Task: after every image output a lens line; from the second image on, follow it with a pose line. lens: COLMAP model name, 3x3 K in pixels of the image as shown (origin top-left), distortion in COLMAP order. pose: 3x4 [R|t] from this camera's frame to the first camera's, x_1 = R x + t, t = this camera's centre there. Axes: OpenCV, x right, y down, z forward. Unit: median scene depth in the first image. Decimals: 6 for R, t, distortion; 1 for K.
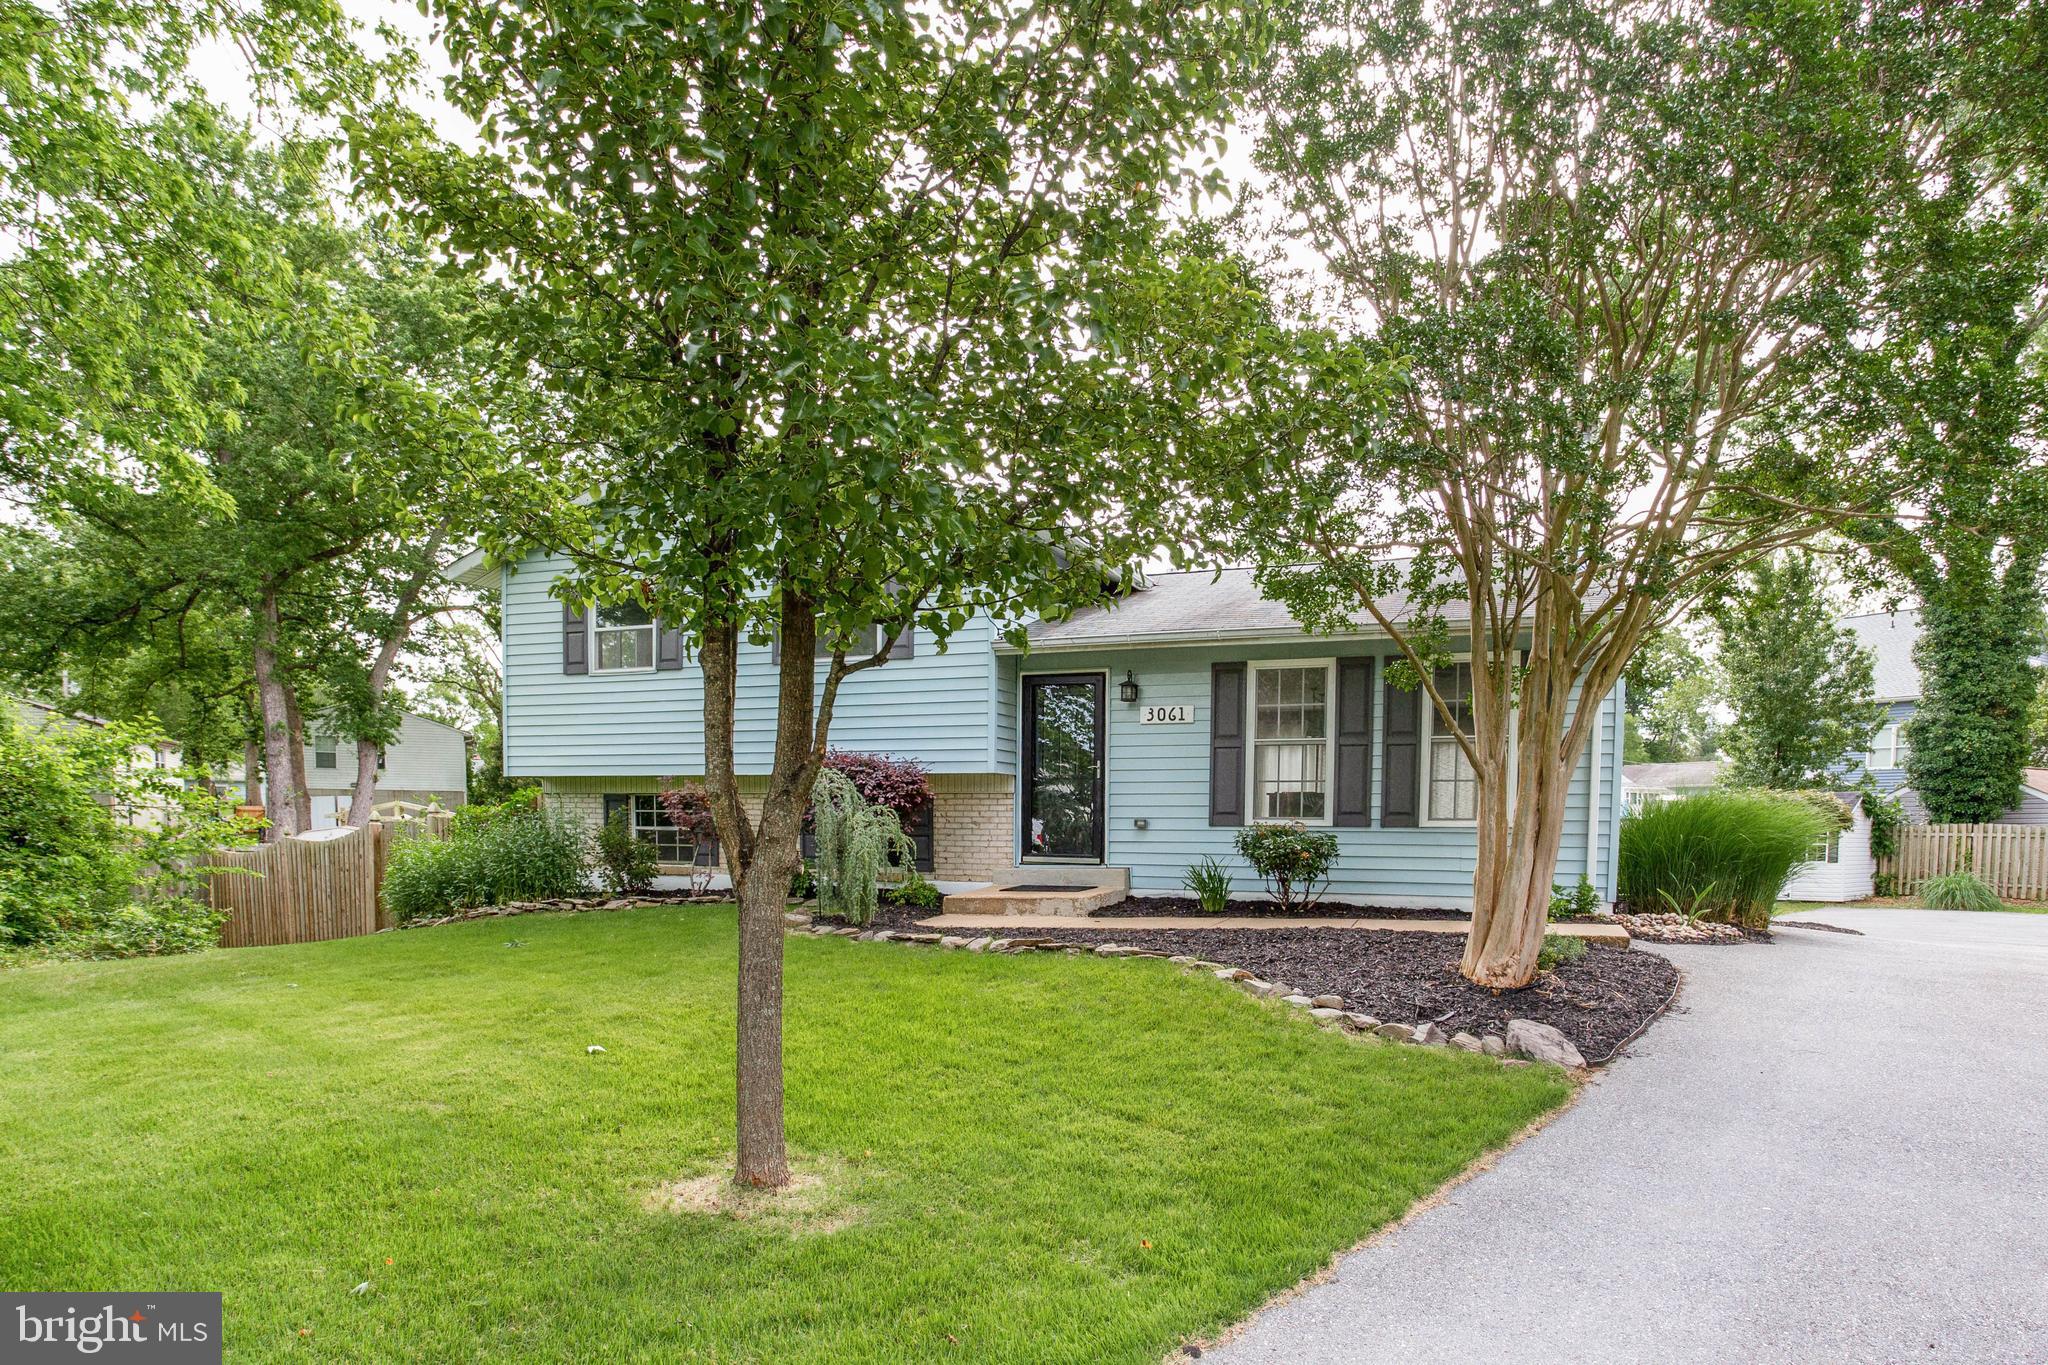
lens RADIAL K [[1019.1, 0, 1039.4], [0, 1019.1, 864.1], [0, 0, 1]] dist [-0.013140, 0.009163]
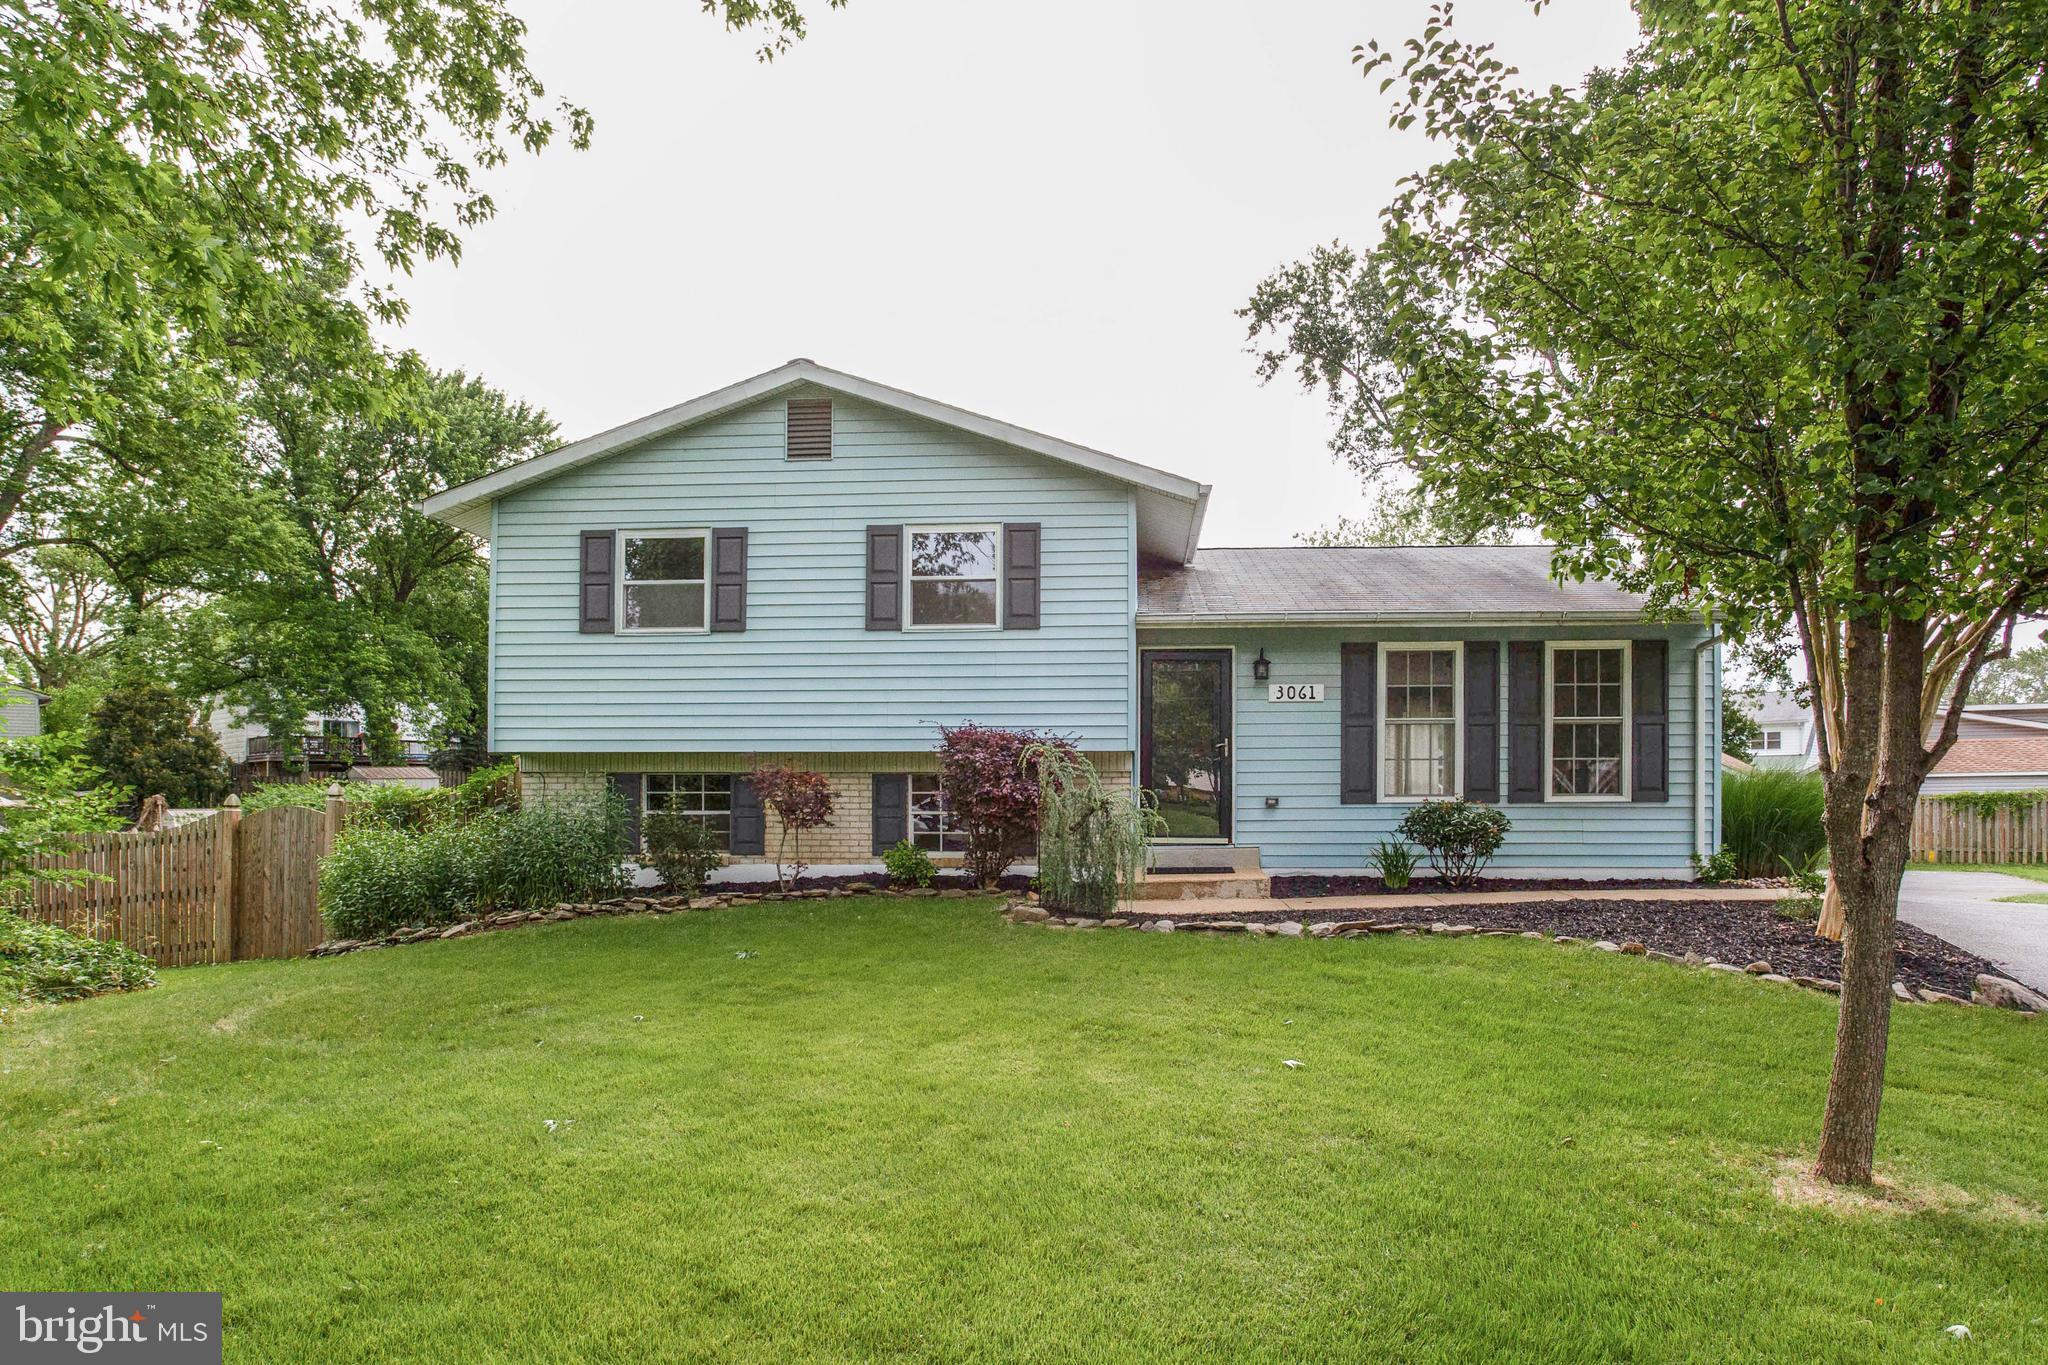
lens RADIAL K [[1019.1, 0, 901.6], [0, 1019.1, 797.9], [0, 0, 1]] dist [-0.013140, 0.009163]
pose [[0.967073, -0.006871, 0.254406, -0.535032], [0.019156, 0.998765, -0.045843, -0.005775], [-0.253776, 0.049207, 0.966010, 0.145911]]
